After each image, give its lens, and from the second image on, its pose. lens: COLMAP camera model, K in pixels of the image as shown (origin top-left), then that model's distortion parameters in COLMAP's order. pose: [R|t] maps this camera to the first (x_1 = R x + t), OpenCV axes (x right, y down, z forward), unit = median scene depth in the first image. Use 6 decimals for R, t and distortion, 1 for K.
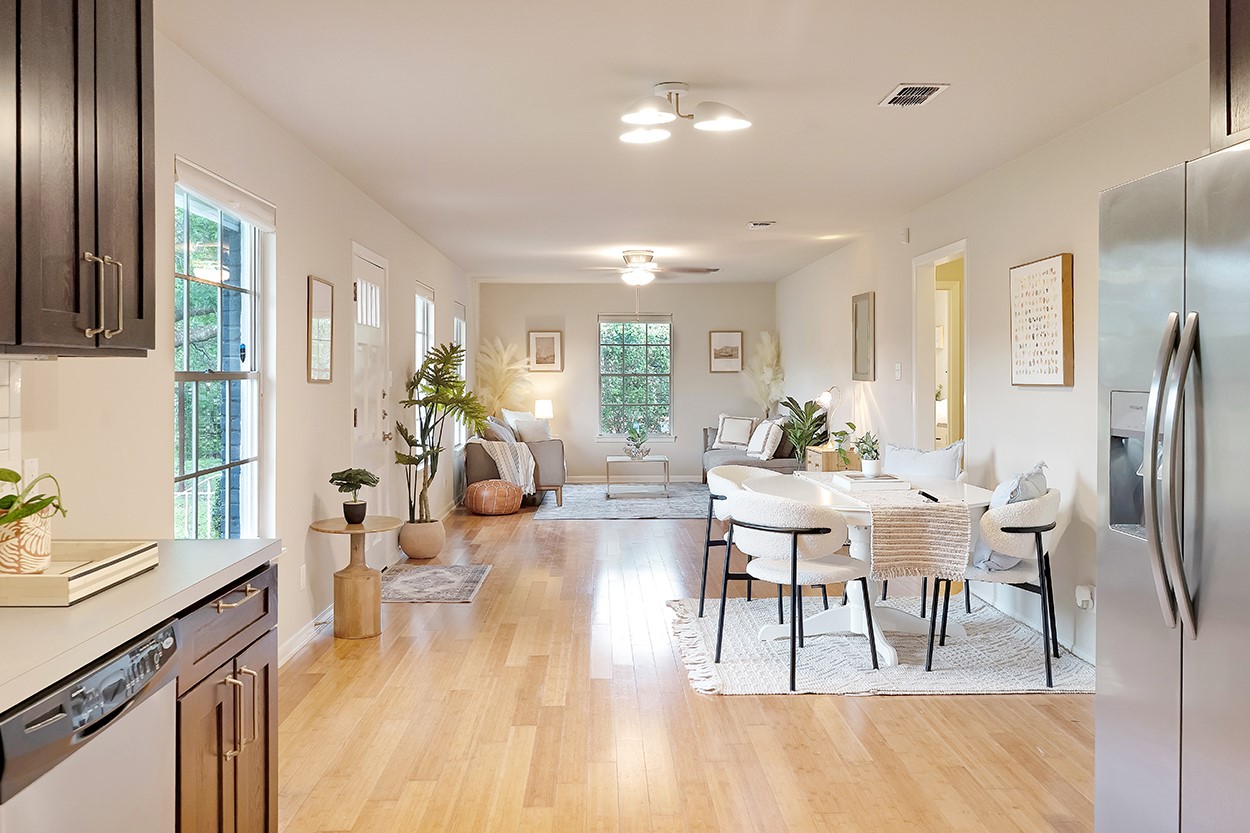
lens RADIAL K [[1026.8, 0, 624.8], [0, 1026.8, 371.7], [0, 0, 1]] dist [0.004644, 0.003991]
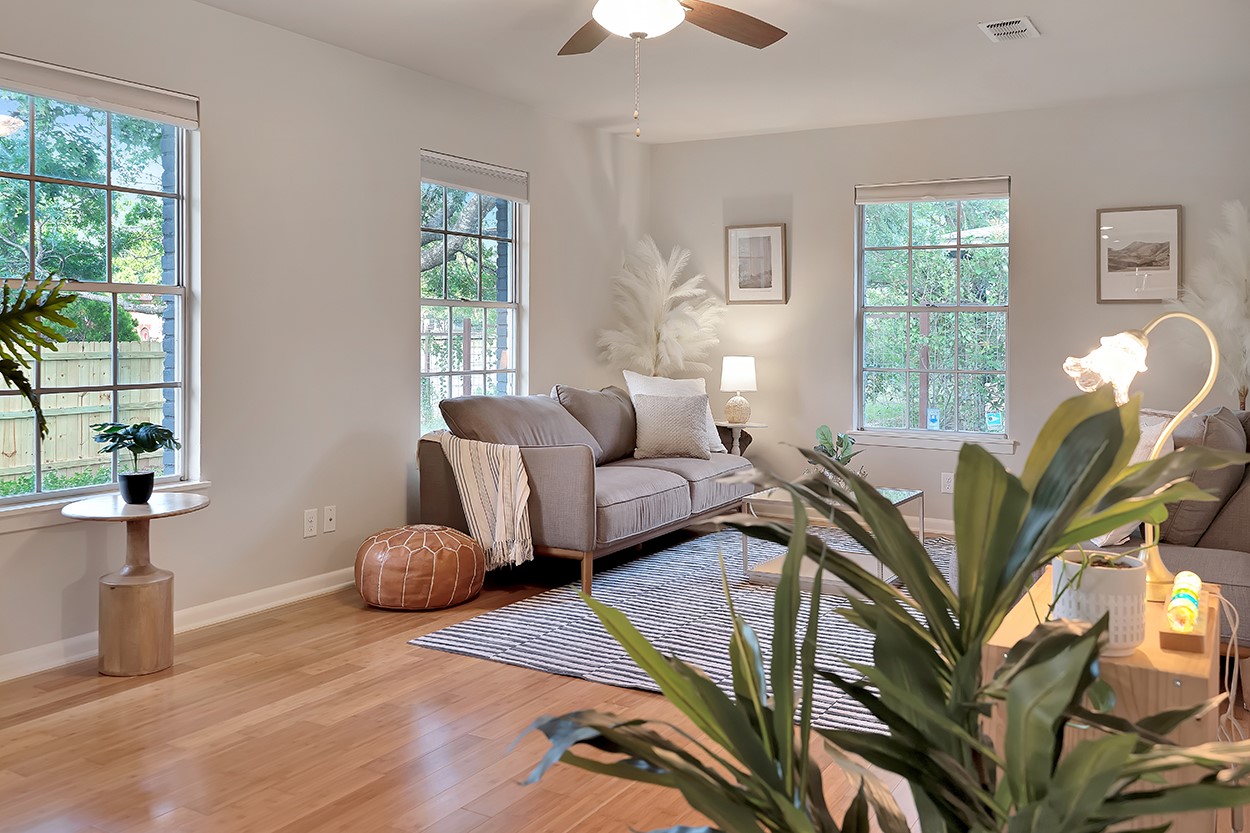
lens RADIAL K [[1038.6, 0, 654.5], [0, 1038.6, 341.0], [0, 0, 1]] dist [0.004618, -0.002813]
pose [[0.853306, 0.012874, -0.521252, 0.189796], [-0.007166, 0.999890, 0.012965, 0.015802], [0.521361, -0.007328, 0.853305, 0.635537]]
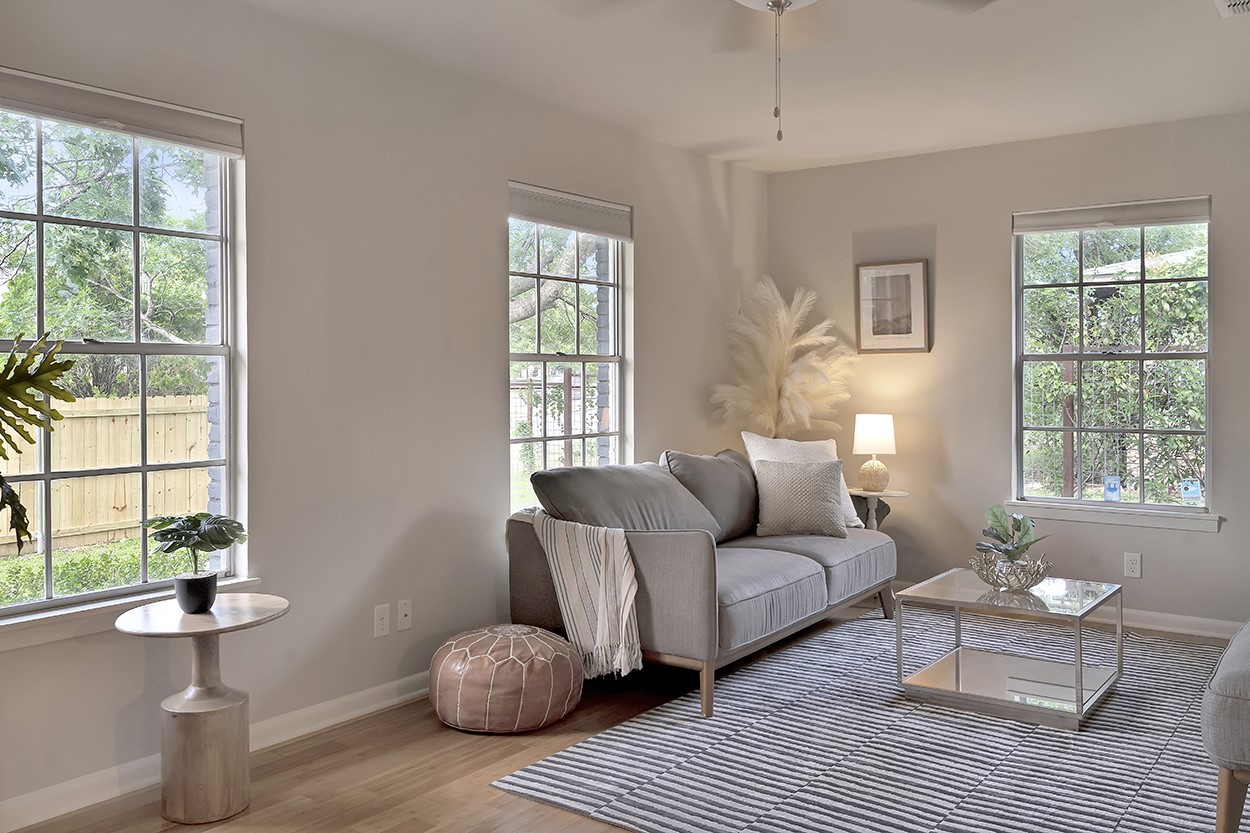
lens RADIAL K [[1017.0, 0, 634.6], [0, 1017.0, 380.2], [0, 0, 1]] dist [-0.012645, -0.002699]
pose [[0.787420, 0.003795, -0.616406, 0.134777], [0.002411, 0.999954, 0.009236, 0.010109], [0.616413, -0.008759, 0.787375, 0.702382]]
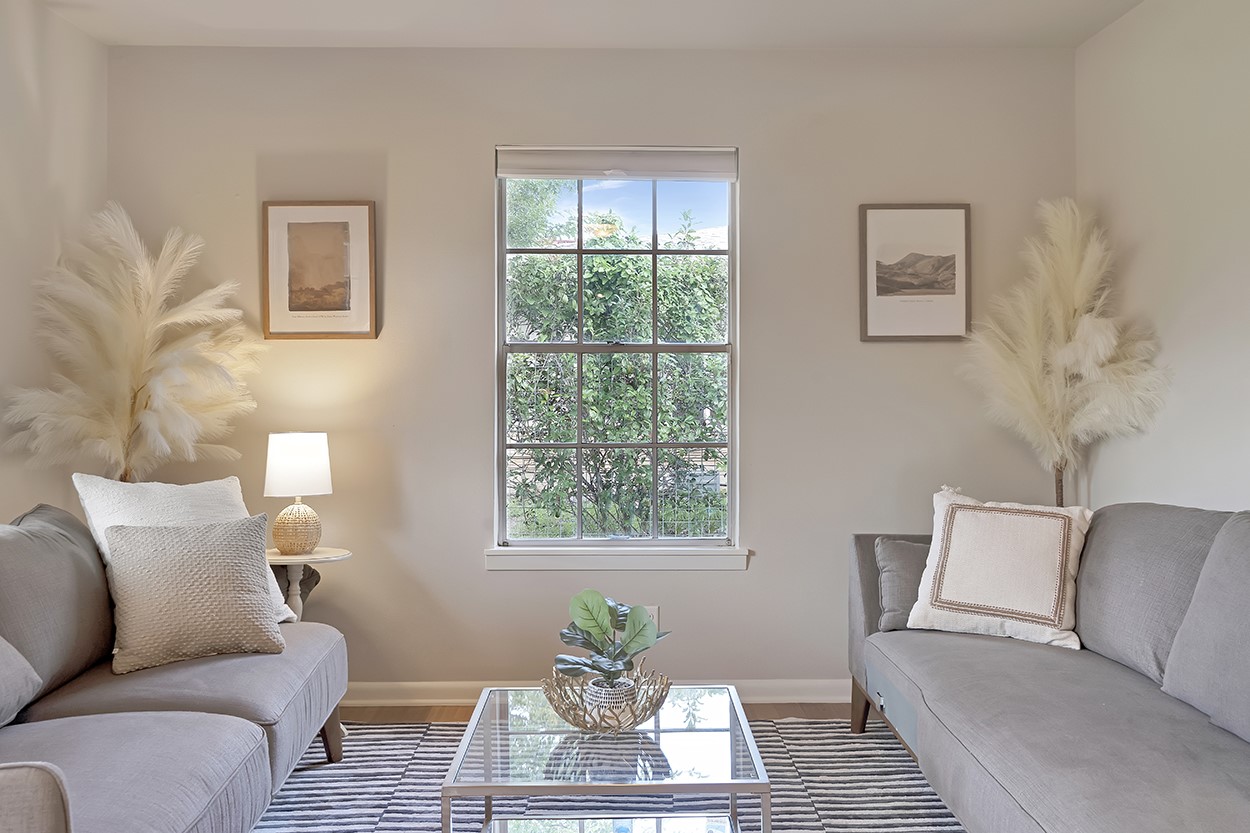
lens RADIAL K [[1025.4, 0, 612.7], [0, 1025.4, 354.3], [0, 0, 1]] dist [-0.007391, -0.004080]
pose [[0.999814, 0.001153, -0.019261, 0.018088], [-0.001409, 0.999910, -0.013325, 0.011137], [0.019244, 0.013349, 0.999726, 0.855535]]
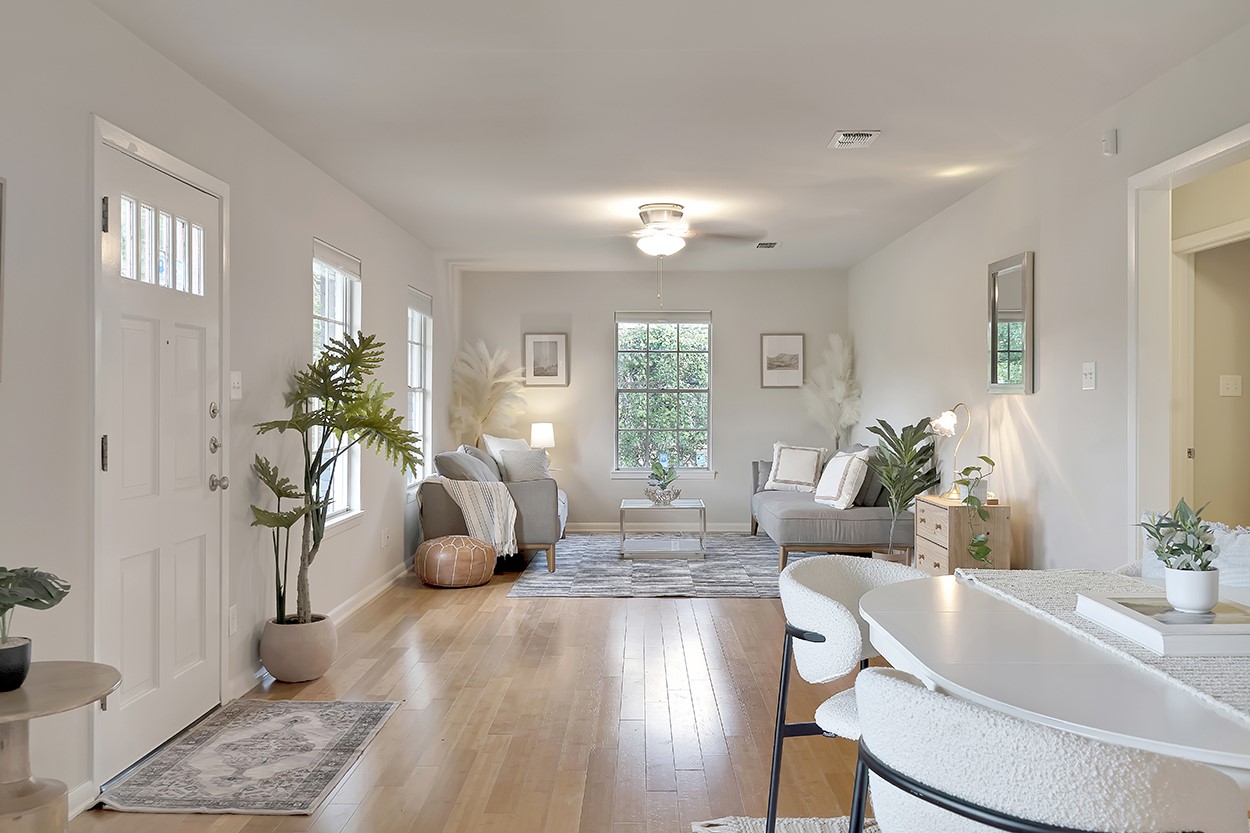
lens RADIAL K [[1026.6, 0, 625.2], [0, 1026.6, 399.4], [0, 0, 1]] dist [-0.000682, -0.002796]
pose [[0.999200, 0.002867, -0.039889, 0.015496], [-0.002741, 0.999991, 0.003224, 0.008740], [0.039898, -0.003112, 0.999199, 0.288428]]
